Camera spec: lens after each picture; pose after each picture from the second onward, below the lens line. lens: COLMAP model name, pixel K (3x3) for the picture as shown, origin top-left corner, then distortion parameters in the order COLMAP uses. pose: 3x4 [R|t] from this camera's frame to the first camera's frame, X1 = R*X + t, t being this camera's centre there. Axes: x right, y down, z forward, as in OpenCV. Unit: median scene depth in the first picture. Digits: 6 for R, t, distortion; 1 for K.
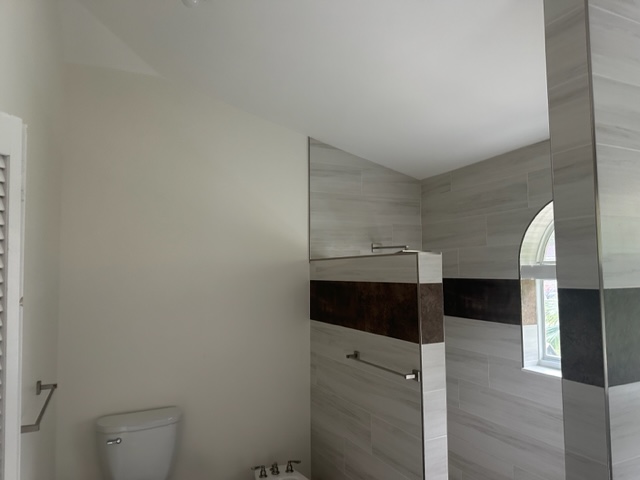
lens RADIAL K [[450.8, 0, 325.2], [0, 450.8, 244.3], [0, 0, 1]] dist [0.117886, -0.168476]
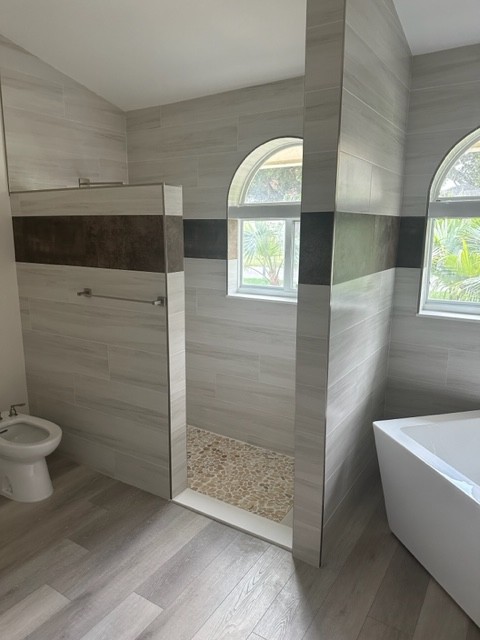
lens RADIAL K [[450.8, 0, 238.4], [0, 450.8, 322.2], [0, 0, 1]] dist [0.117886, -0.168476]
pose [[0.851435, -0.094384, 0.515897, -0.160372], [-0.042807, 0.967884, 0.247724, 0.045156], [-0.522710, -0.233005, 0.820050, 0.001812]]
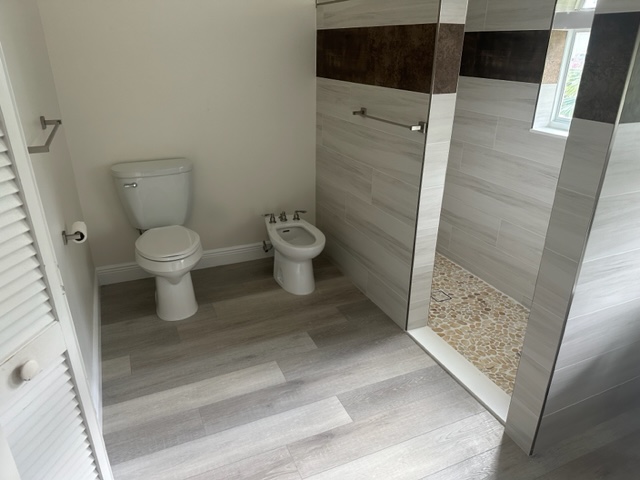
lens RADIAL K [[450.8, 0, 325.2], [0, 450.8, 244.3], [0, 0, 1]] dist [0.117886, -0.168476]
pose [[0.999519, 0.029864, -0.008346, 0.003894], [-0.022842, 0.891138, 0.453157, 0.053801], [0.020970, -0.452748, 0.891392, -0.000269]]
